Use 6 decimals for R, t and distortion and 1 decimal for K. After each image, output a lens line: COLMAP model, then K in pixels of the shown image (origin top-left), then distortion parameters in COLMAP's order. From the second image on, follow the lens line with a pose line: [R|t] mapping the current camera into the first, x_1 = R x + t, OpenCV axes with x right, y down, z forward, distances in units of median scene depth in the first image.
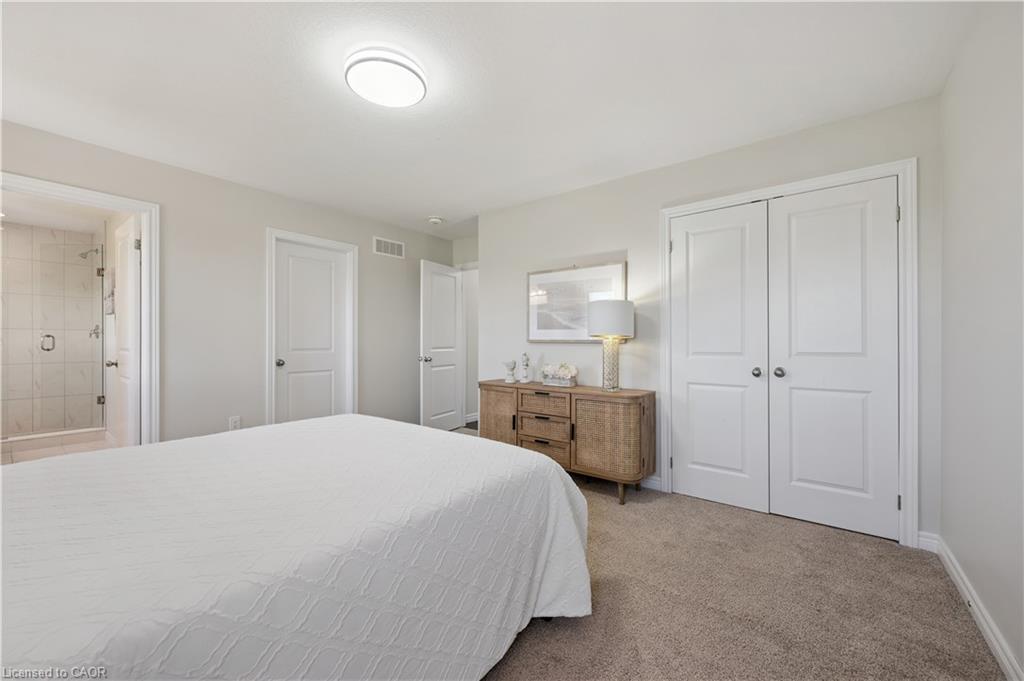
lens RADIAL K [[410.8, 0, 511.4], [0, 410.8, 343.9], [0, 0, 1]] dist [0.000775, -0.000317]
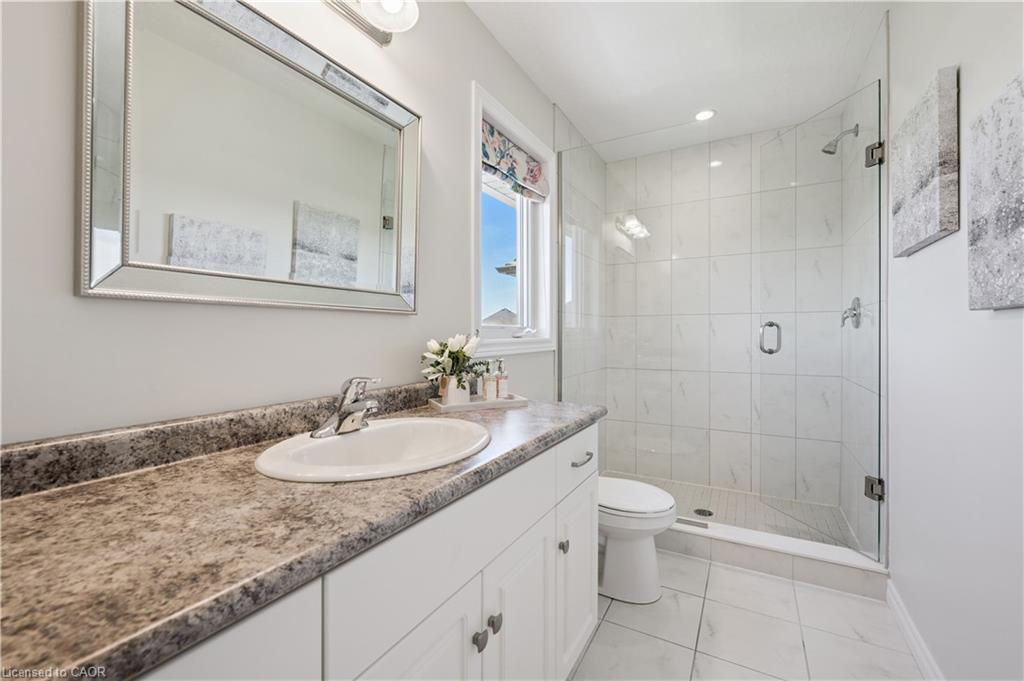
lens RADIAL K [[448.0, 0, 511.5], [0, 448.0, 333.9], [0, 0, 1]] dist [-0.002353, -0.000060]
pose [[0.193391, 0.002645, -0.981118, -0.652053], [0.002535, 0.999992, 0.003196, -0.010092], [0.981118, -0.003105, 0.193383, 0.583966]]
